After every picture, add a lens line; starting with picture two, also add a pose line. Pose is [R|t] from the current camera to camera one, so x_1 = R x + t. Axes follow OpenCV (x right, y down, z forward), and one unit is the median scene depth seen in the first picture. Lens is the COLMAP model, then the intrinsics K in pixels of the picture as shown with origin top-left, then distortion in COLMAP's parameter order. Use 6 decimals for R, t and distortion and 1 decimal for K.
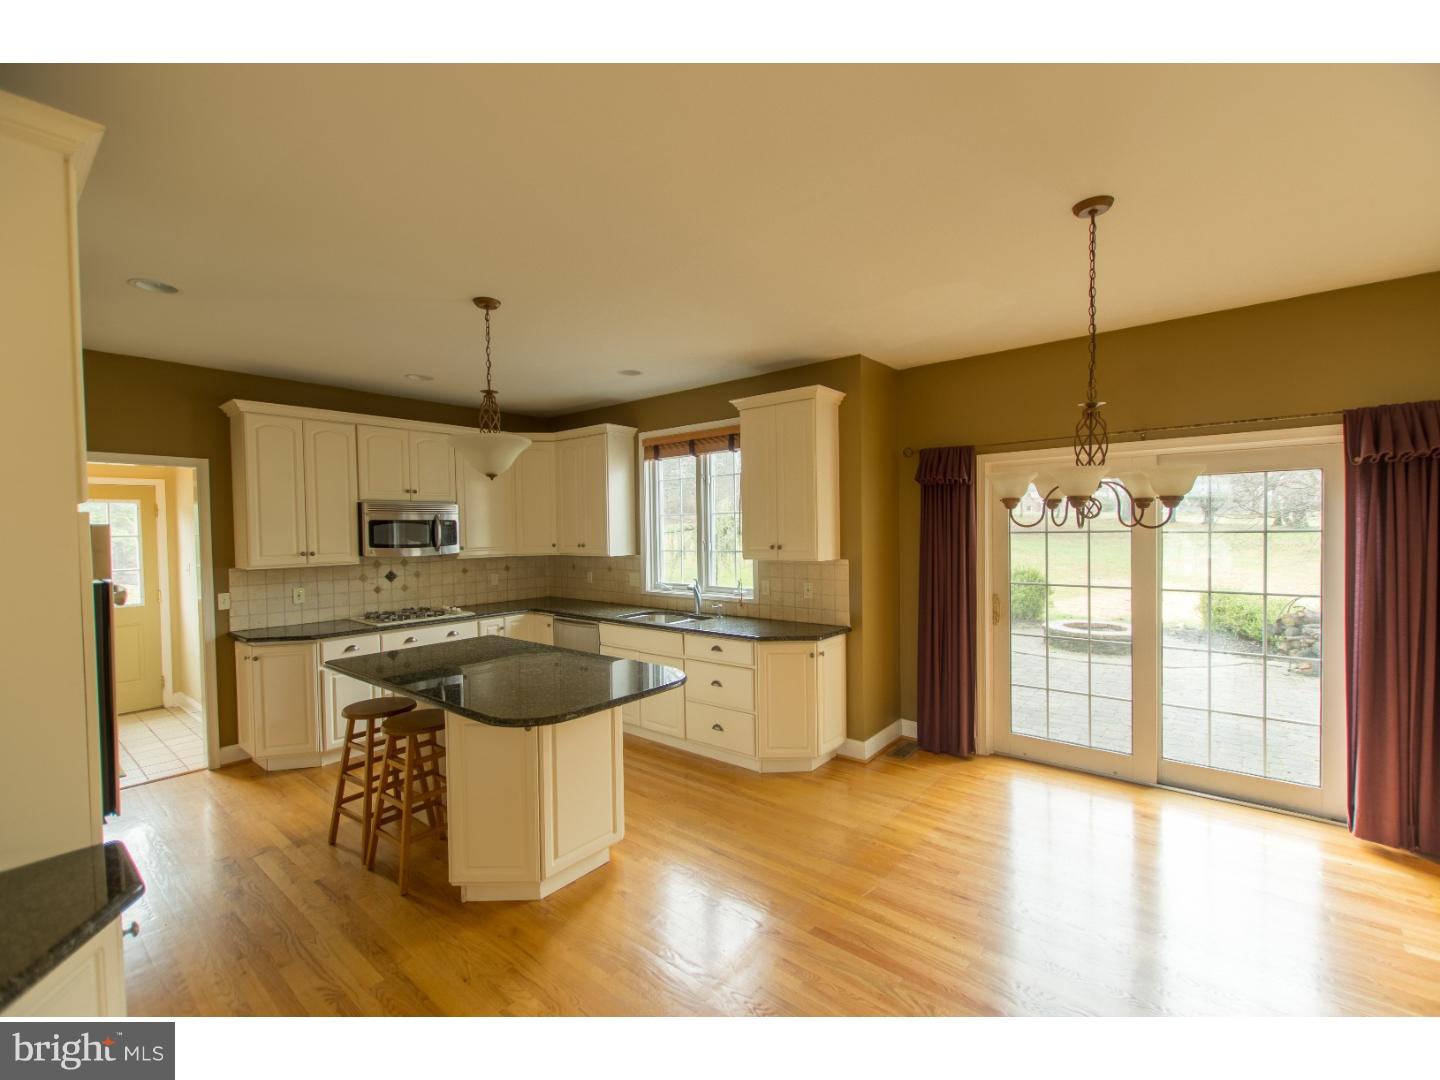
lens RADIAL K [[622.8, 0, 728.3], [0, 622.8, 544.5], [0, 0, 1]] dist [-0.003781, -0.001822]
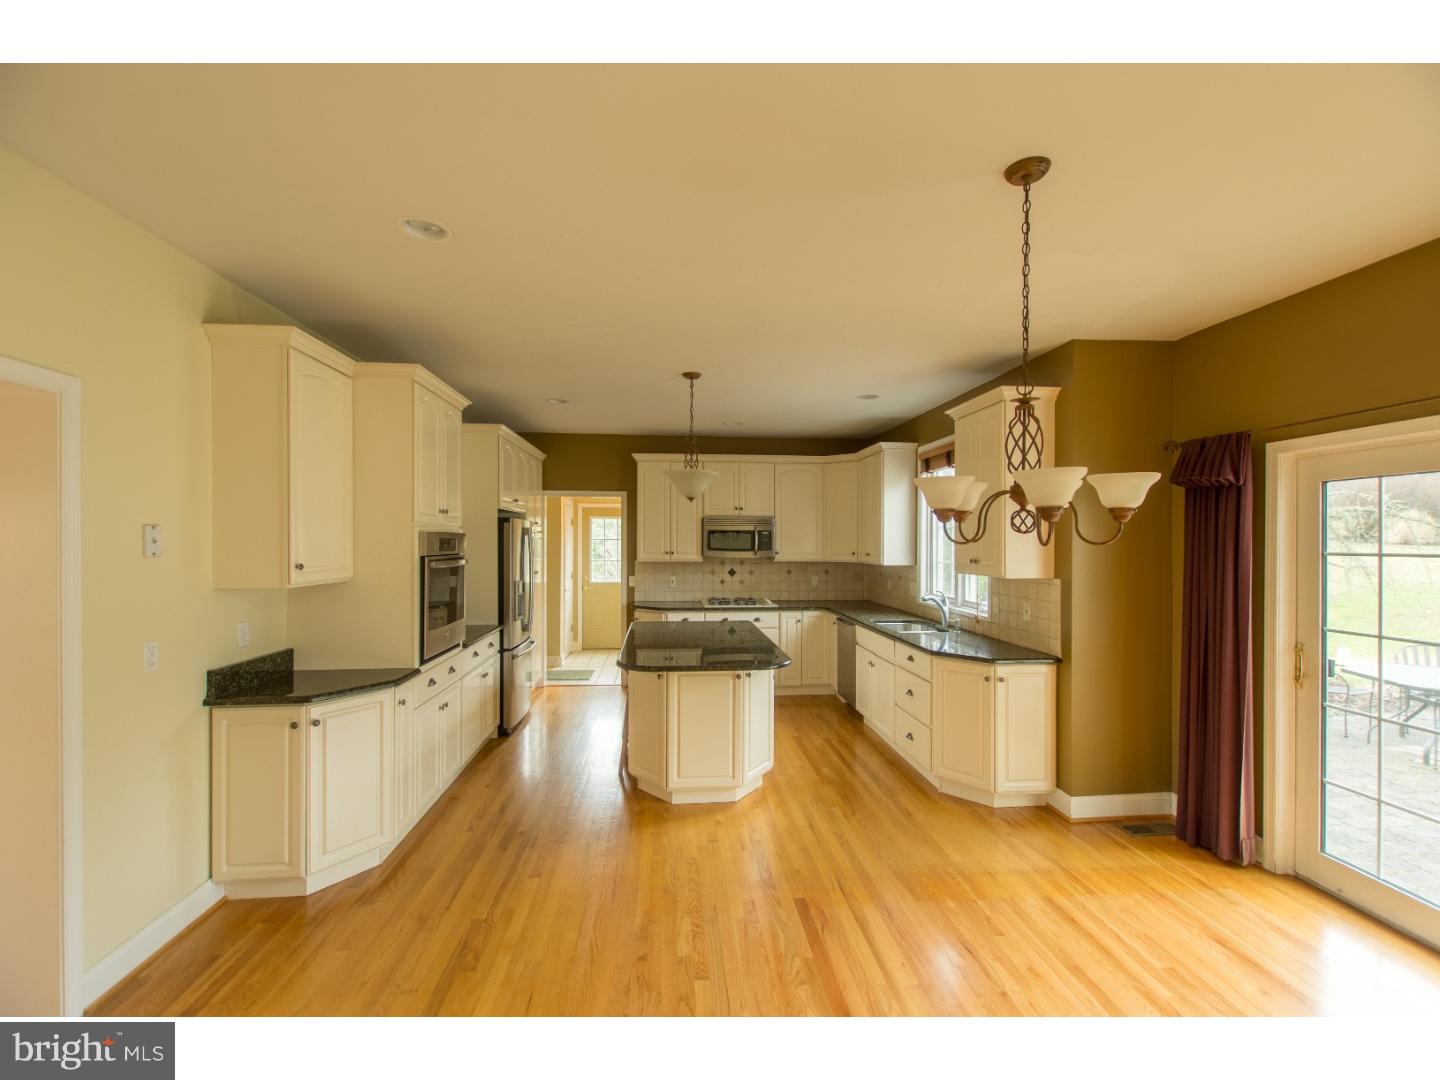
lens RADIAL K [[622.8, 0, 714.5], [0, 622.8, 542.9], [0, 0, 1]] dist [-0.003781, -0.001822]
pose [[0.689777, 0.020037, -0.723745, 0.452465], [-0.035544, 0.999349, -0.006209, -0.002985], [0.723149, 0.030008, 0.690040, 0.056254]]
